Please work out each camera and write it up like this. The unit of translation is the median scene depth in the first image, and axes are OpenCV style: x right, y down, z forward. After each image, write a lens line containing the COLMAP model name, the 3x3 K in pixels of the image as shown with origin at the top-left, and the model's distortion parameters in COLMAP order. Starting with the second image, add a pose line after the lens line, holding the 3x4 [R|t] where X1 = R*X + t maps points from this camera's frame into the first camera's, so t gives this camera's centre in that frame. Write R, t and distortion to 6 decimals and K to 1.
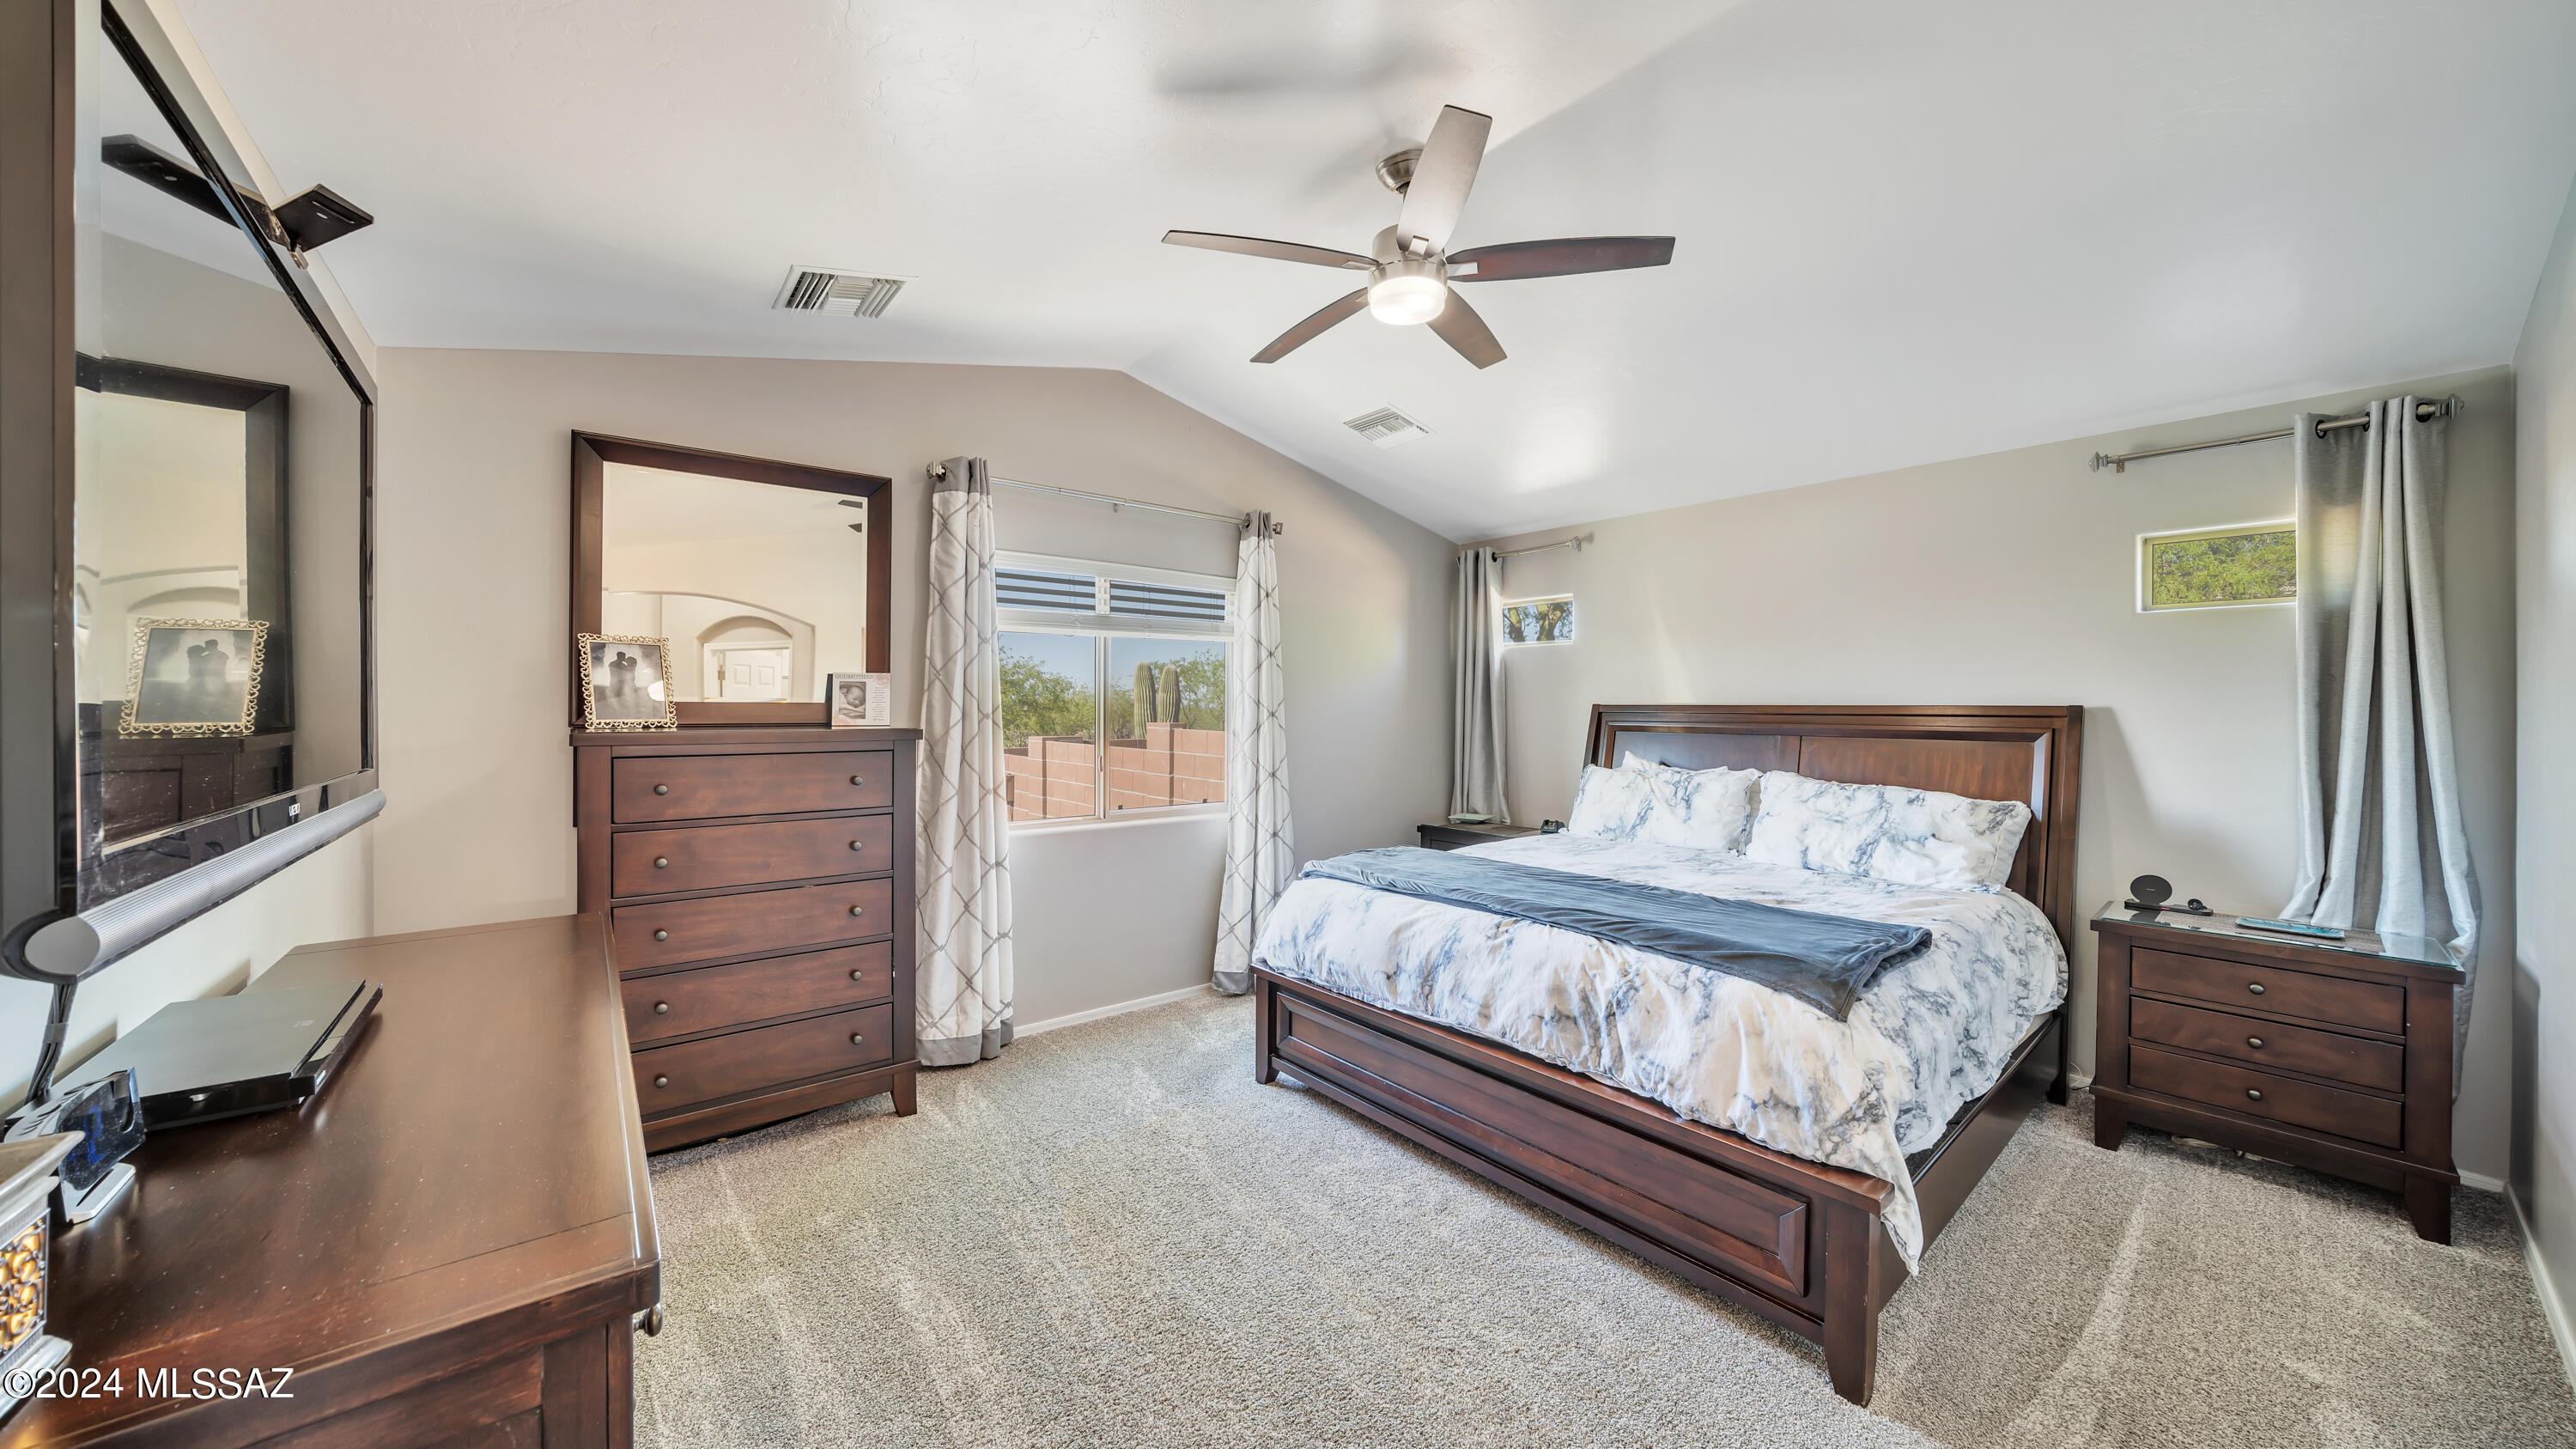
lens RADIAL K [[890.5, 0, 1282.0], [0, 890.5, 716.9], [0, 0, 1]] dist [-0.017807, 0.000354]
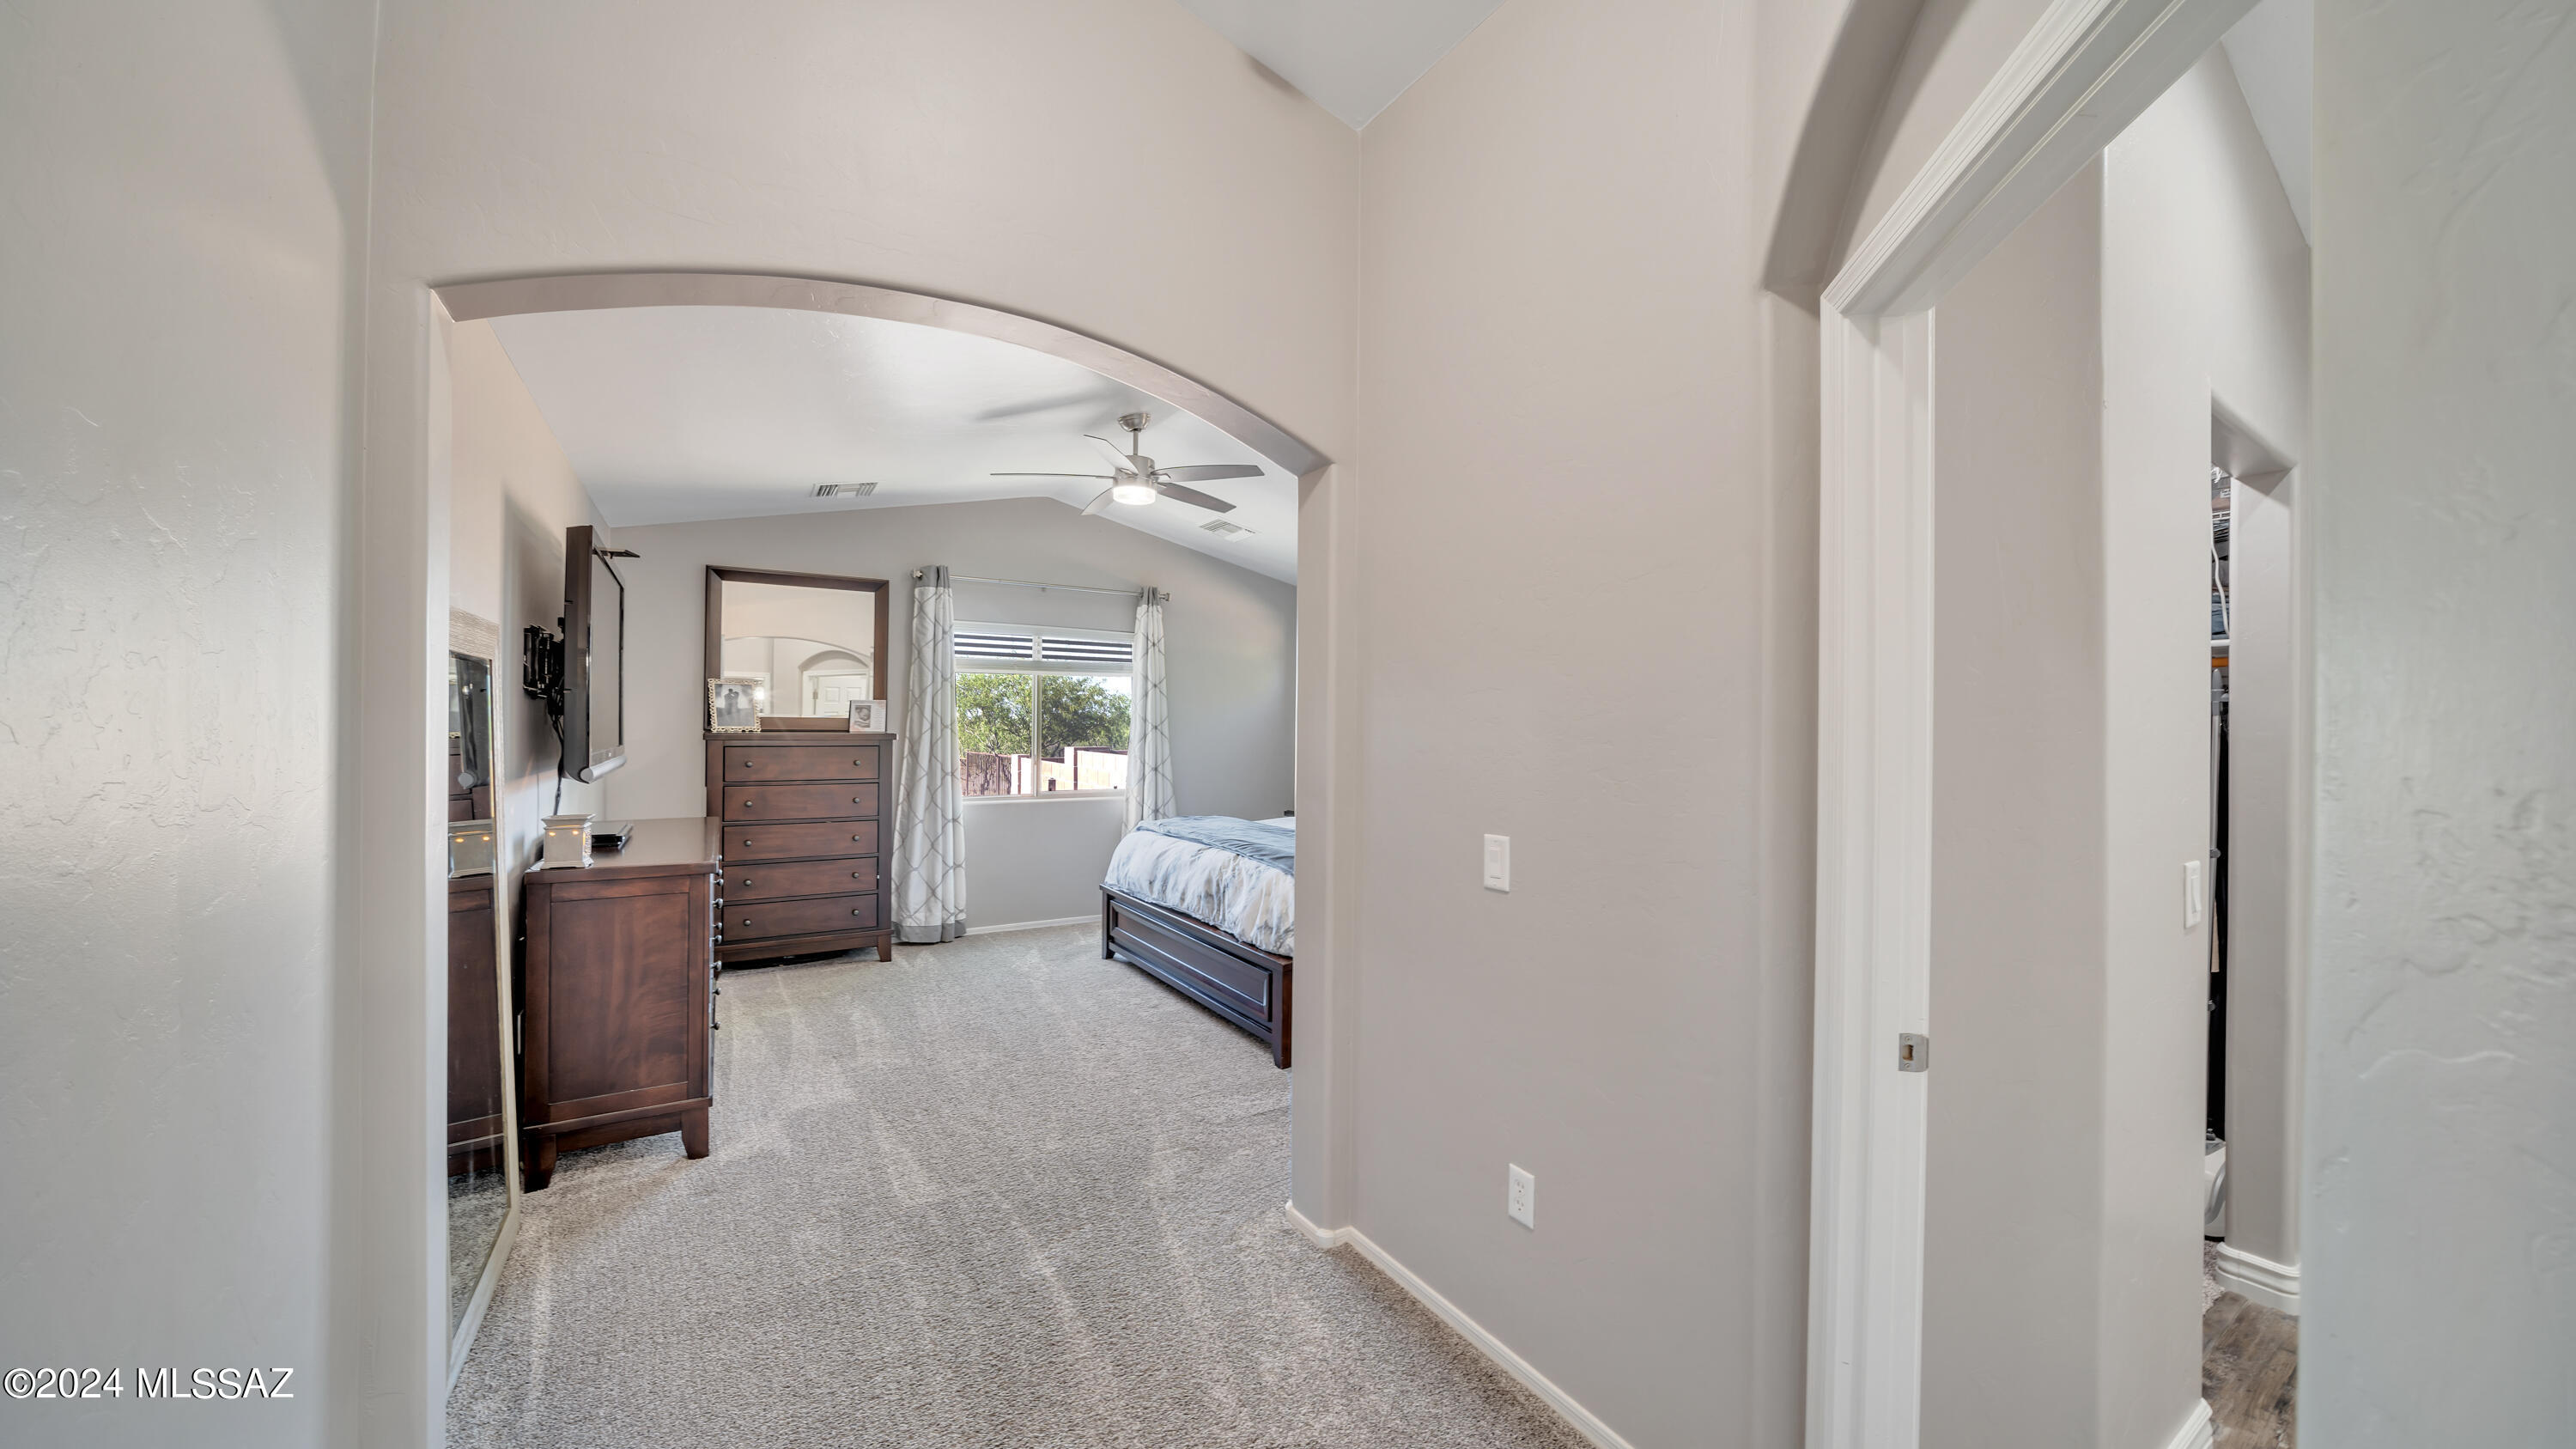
lens RADIAL K [[875.7, 0, 1251.2], [0, 875.7, 733.8], [0, 0, 1]] dist [-0.000544, 0.000076]
pose [[0.991965, 0.008794, -0.126207, 0.454169], [-0.008665, 0.999961, 0.001575, 0.004791], [0.126216, -0.000469, 0.992003, -0.546619]]
